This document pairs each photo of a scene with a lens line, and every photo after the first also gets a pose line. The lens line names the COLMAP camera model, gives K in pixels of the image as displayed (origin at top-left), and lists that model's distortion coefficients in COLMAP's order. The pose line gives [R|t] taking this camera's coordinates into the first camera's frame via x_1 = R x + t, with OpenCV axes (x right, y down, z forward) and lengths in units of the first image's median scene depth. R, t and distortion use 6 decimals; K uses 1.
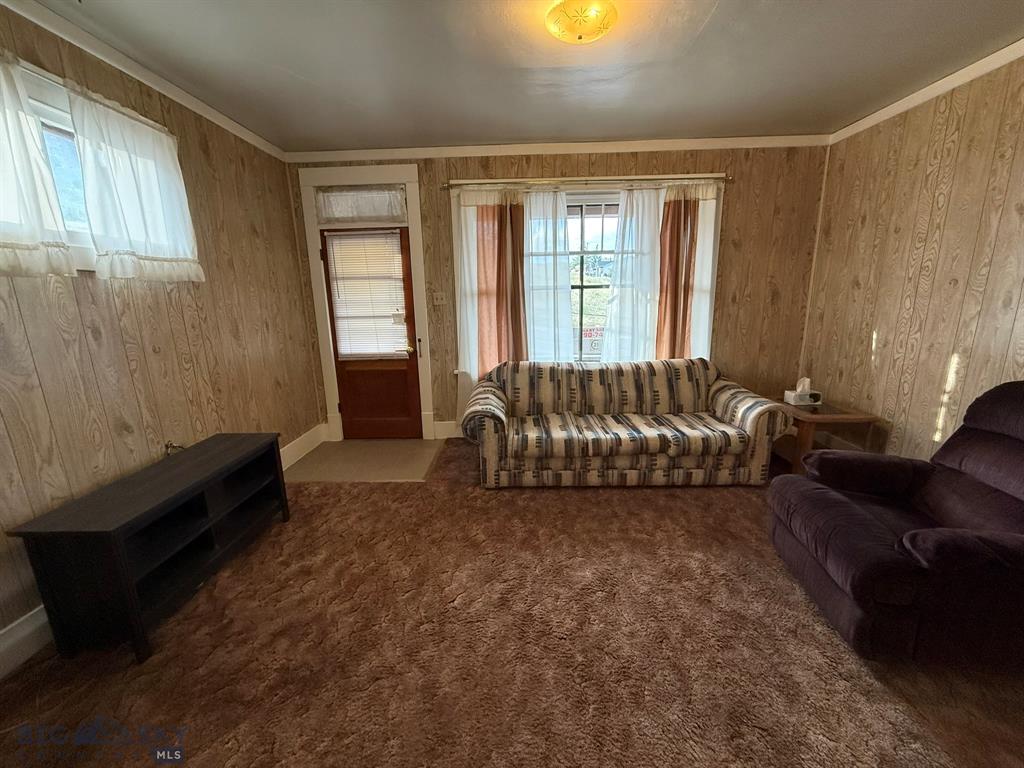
lens RADIAL K [[408.1, 0, 511.5], [0, 408.1, 384.8], [0, 0, 1]] dist [-0.001883, -0.000072]
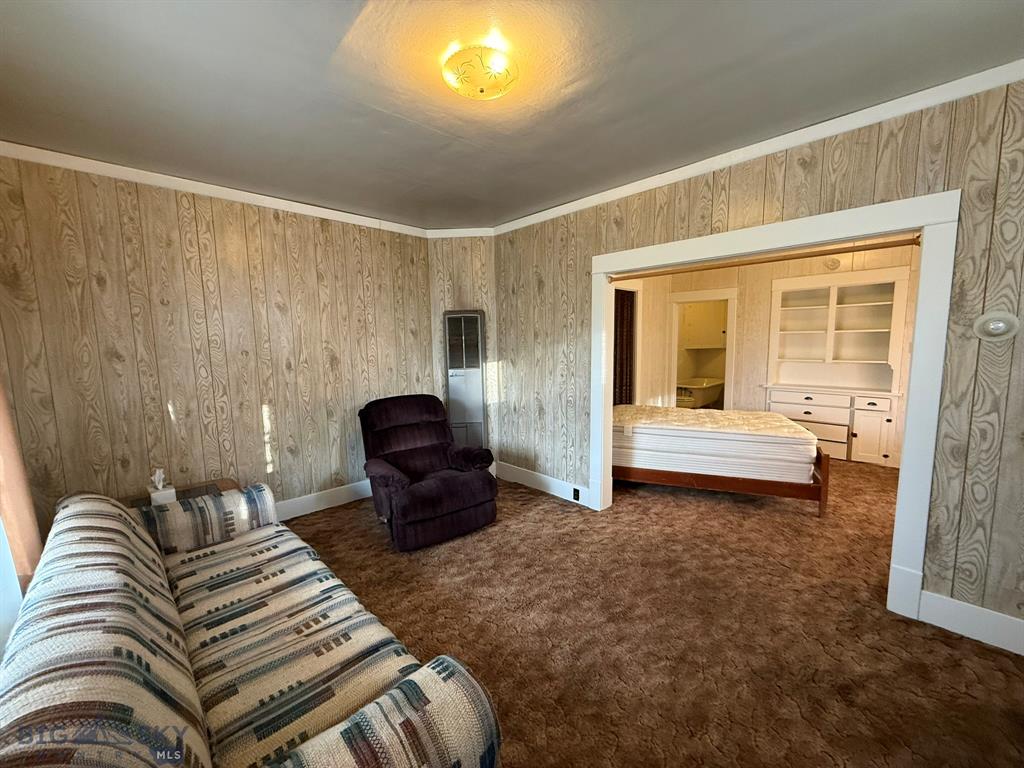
lens RADIAL K [[408.1, 0, 505.5], [0, 408.1, 385.4], [0, 0, 1]] dist [-0.001883, -0.000072]
pose [[-0.695694, -0.049092, 0.716659, -0.366182], [0.184581, 0.951947, 0.244391, -0.282058], [-0.694219, 0.302302, -0.653202, 1.153548]]
